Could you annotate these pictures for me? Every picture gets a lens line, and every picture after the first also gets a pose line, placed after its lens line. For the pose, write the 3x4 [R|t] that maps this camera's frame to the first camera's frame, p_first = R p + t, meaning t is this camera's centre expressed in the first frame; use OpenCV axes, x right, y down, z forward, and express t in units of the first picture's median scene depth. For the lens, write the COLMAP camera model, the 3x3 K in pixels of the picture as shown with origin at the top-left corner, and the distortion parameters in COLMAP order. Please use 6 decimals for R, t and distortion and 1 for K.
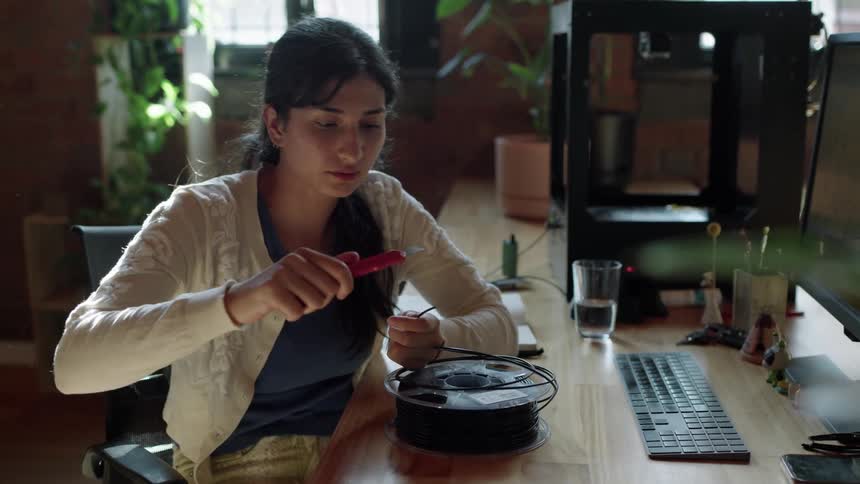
lens RADIAL K [[1085.7, 0, 430.0], [0, 1085.7, 242.0], [0, 0, 1]] dist [-0.065097, -0.026601]
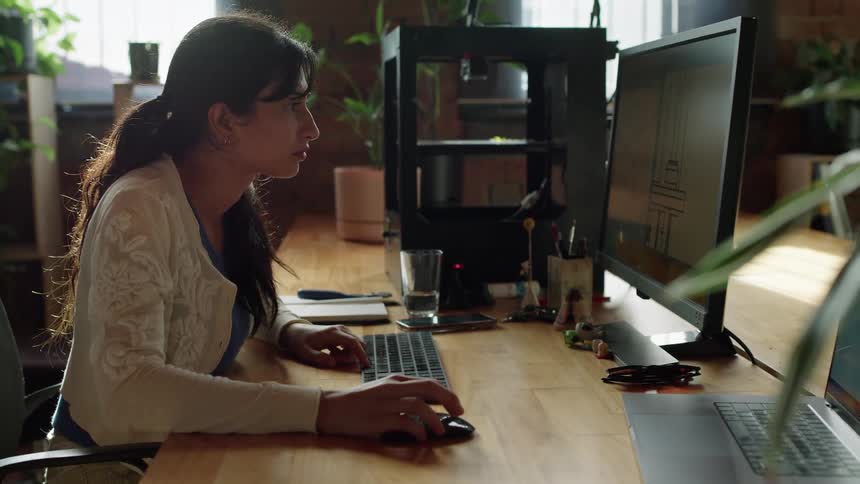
lens RADIAL K [[1085.7, 0, 430.0], [0, 1085.7, 242.0], [0, 0, 1]] dist [-0.065097, -0.026601]
pose [[0.988786, -0.020455, 0.147930, -0.008514], [0.029808, 0.997675, -0.061284, 0.067621], [-0.146333, 0.065006, 0.987097, -0.099517]]
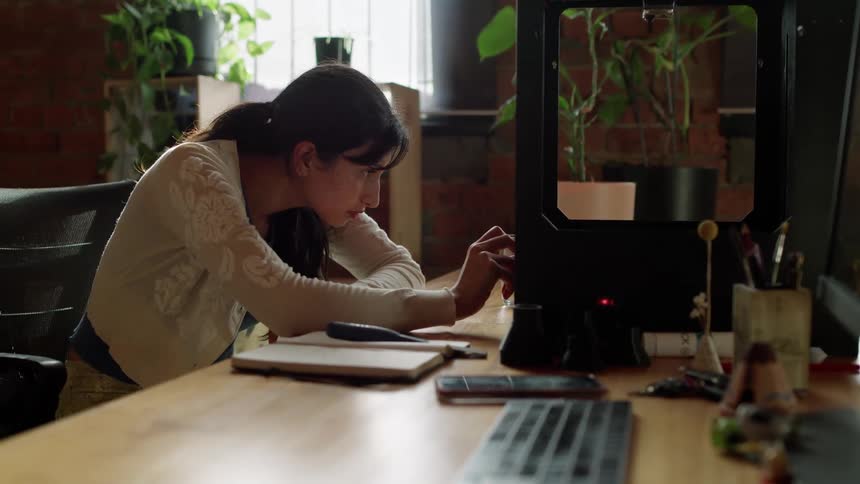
lens RADIAL K [[1085.7, 0, 430.0], [0, 1085.7, 242.0], [0, 0, 1]] dist [-0.065097, -0.026601]
pose [[0.987608, 0.018620, -0.155834, 0.180925], [-0.037588, 0.992101, -0.119674, 0.073911], [0.152375, 0.124049, 0.980507, 0.299307]]
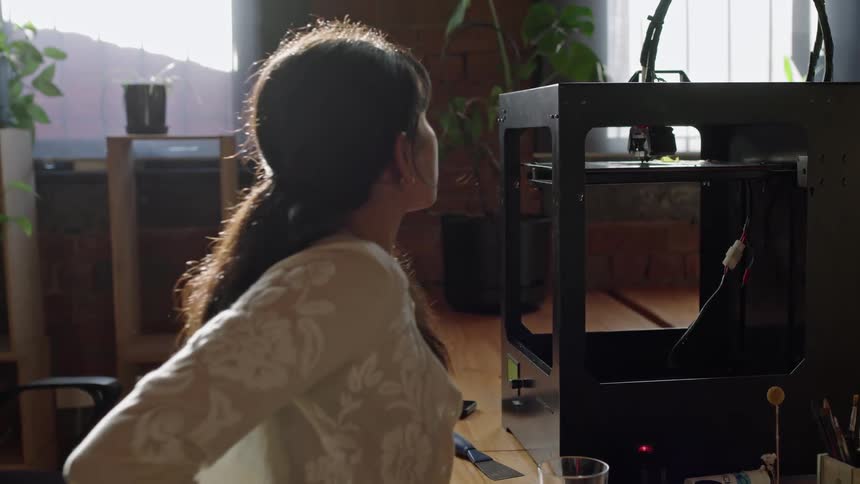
lens RADIAL K [[1085.7, 0, 430.0], [0, 1085.7, 242.0], [0, 0, 1]] dist [-0.065097, -0.026601]
pose [[0.987002, -0.021766, 0.159226, -0.070248], [0.034958, 0.996140, -0.080523, -0.059563], [-0.156859, 0.085043, 0.983953, 0.295382]]
